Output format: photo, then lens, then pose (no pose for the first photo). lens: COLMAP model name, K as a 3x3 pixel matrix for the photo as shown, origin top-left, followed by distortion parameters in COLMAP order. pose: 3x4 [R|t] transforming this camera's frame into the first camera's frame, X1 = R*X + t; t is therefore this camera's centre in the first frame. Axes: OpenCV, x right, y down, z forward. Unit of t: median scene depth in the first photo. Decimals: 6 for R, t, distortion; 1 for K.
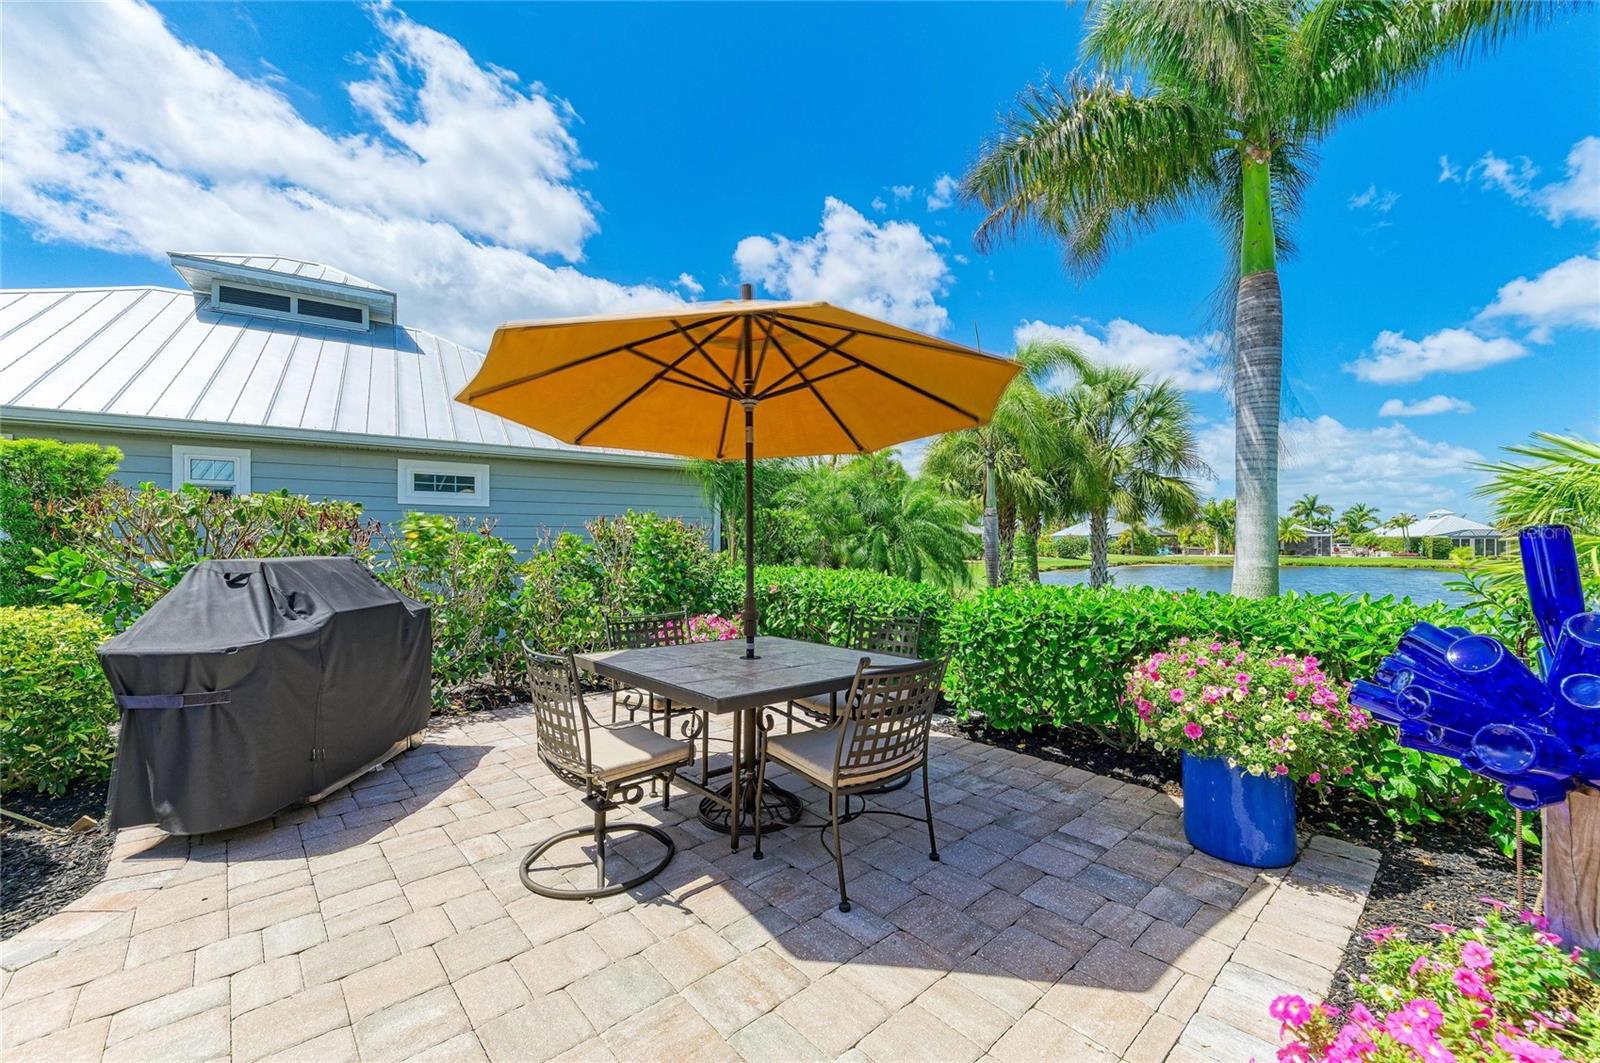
lens RADIAL K [[630.4, 0, 808.3], [0, 630.4, 543.3], [0, 0, 1]] dist [0.005860, -0.000537]
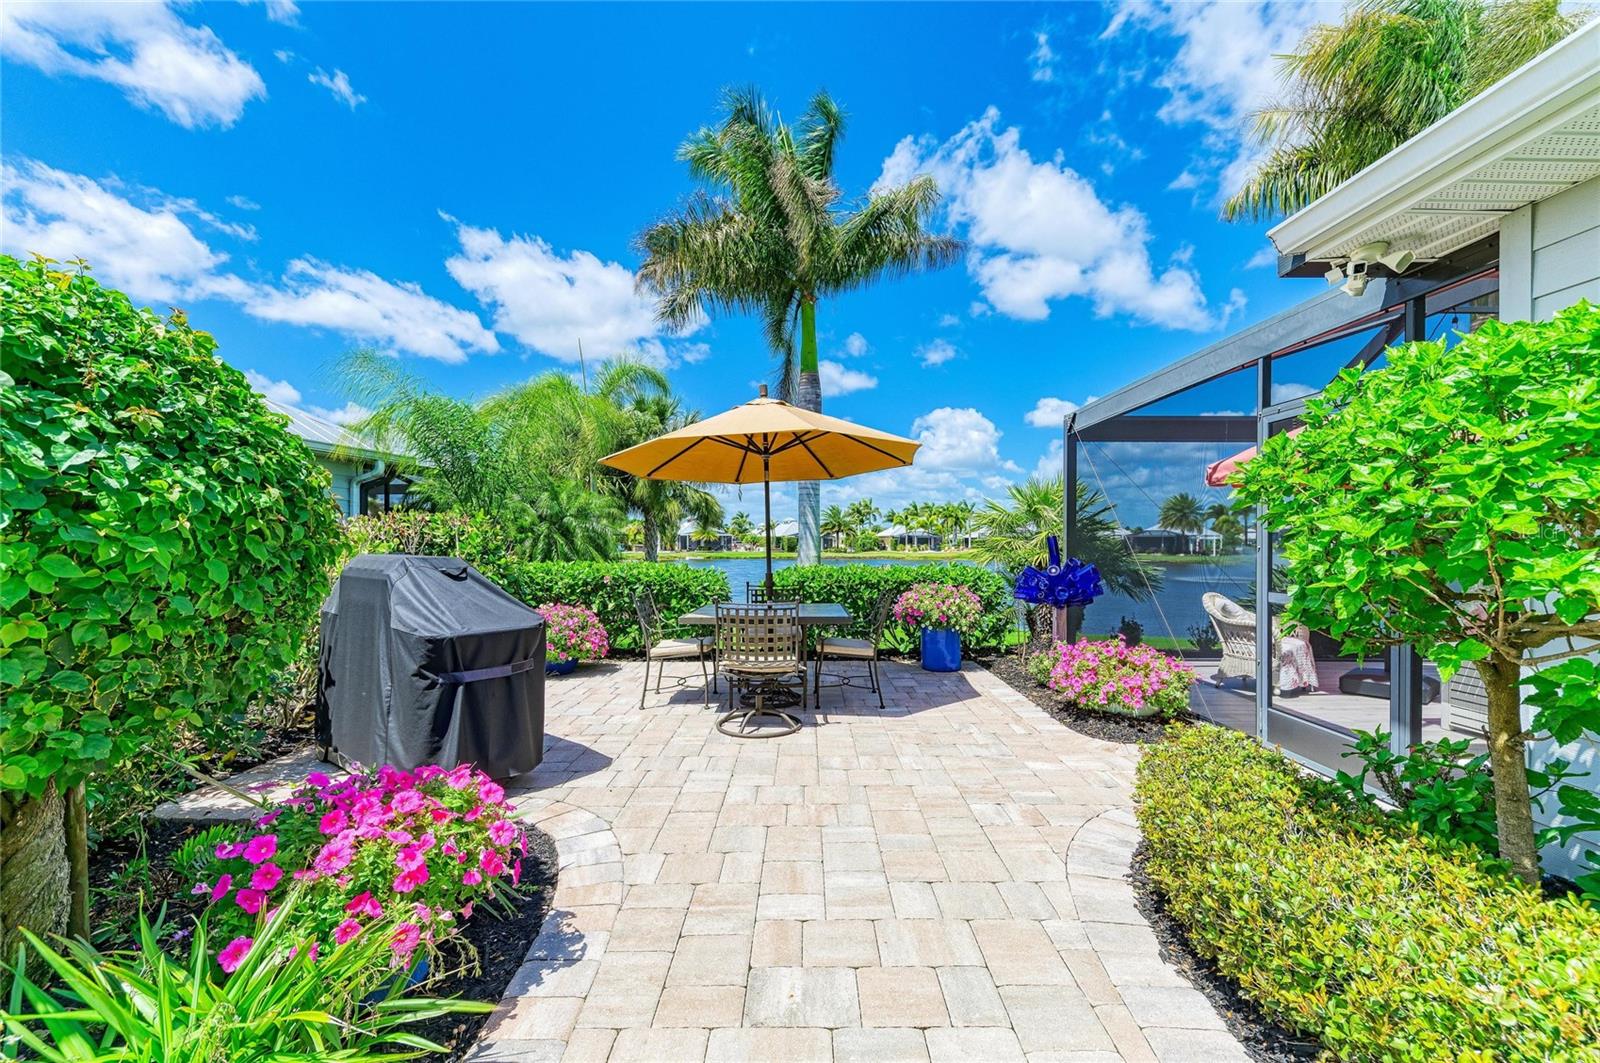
lens RADIAL K [[645.2, 0, 807.9], [0, 645.2, 542.0], [0, 0, 1]] dist [0.007941, -0.000199]
pose [[0.671093, -0.000373, 0.741373, -1.290941], [-0.000580, 0.999999, 0.001028, 0.000939], [-0.741373, -0.001119, 0.671093, -0.228178]]
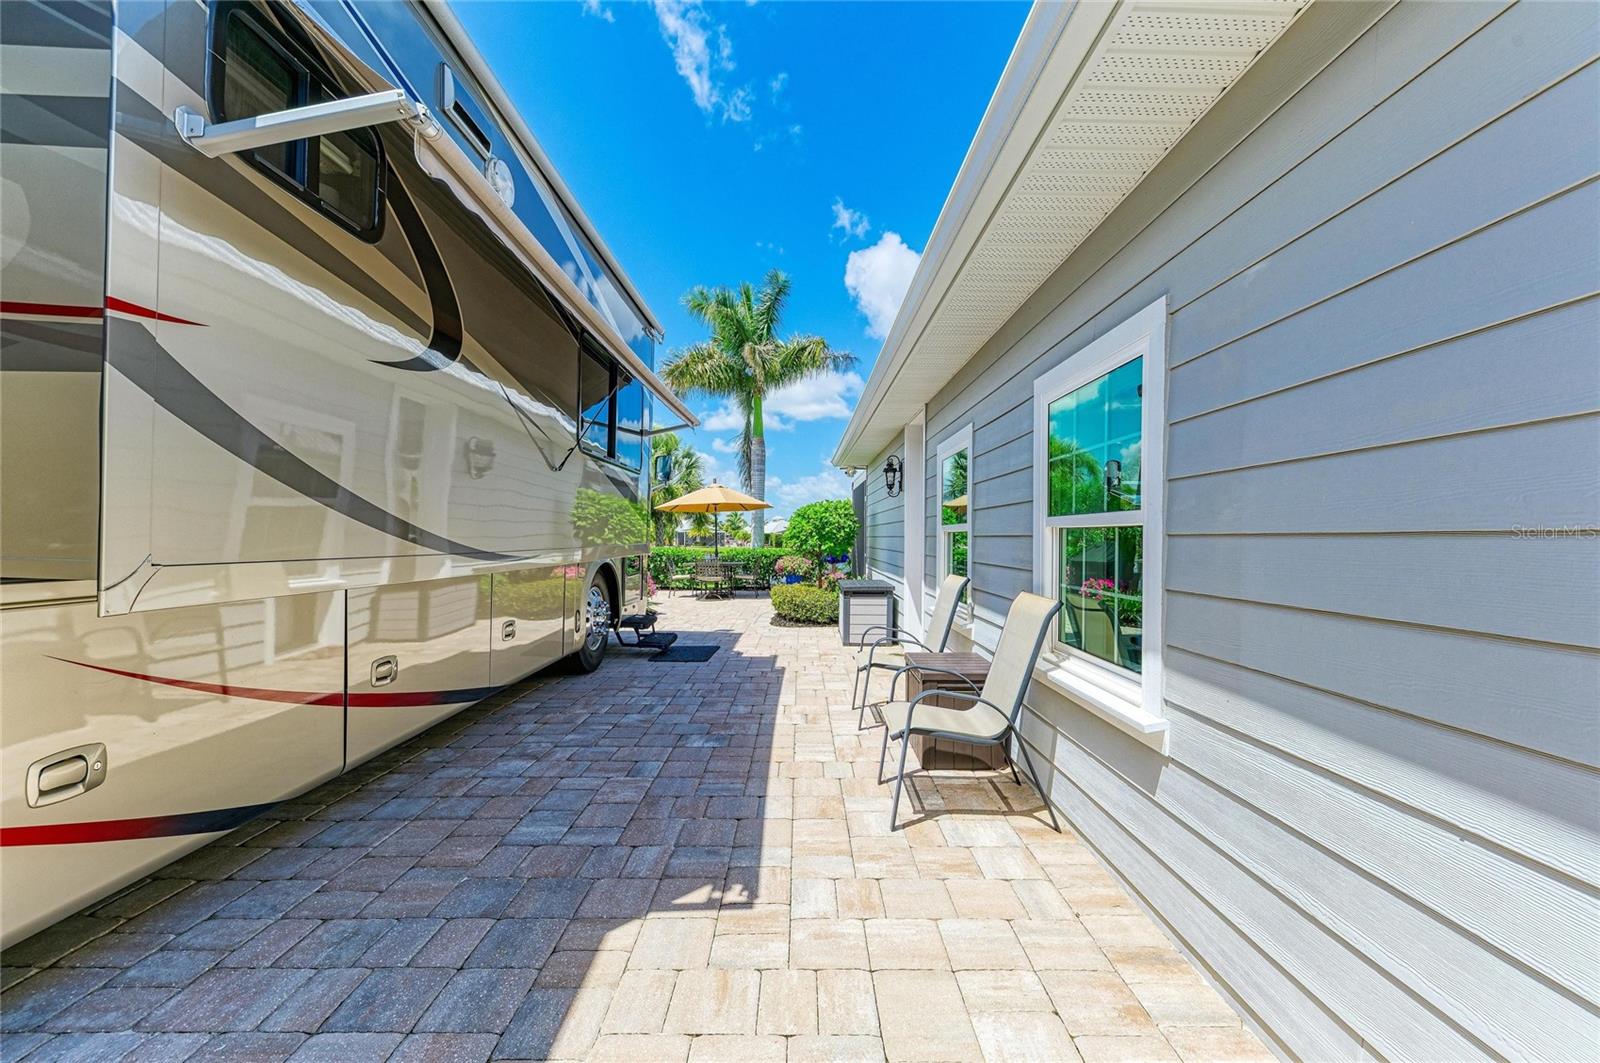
lens RADIAL K [[637.0, 0, 803.8], [0, 637.0, 537.9], [0, 0, 1]] dist [0.010684, -0.000693]
pose [[0.670919, 0.003990, 0.741520, -3.026144], [-0.005640, 0.999984, -0.000278, 0.002026], [-0.741509, -0.003996, 0.670930, -2.491691]]
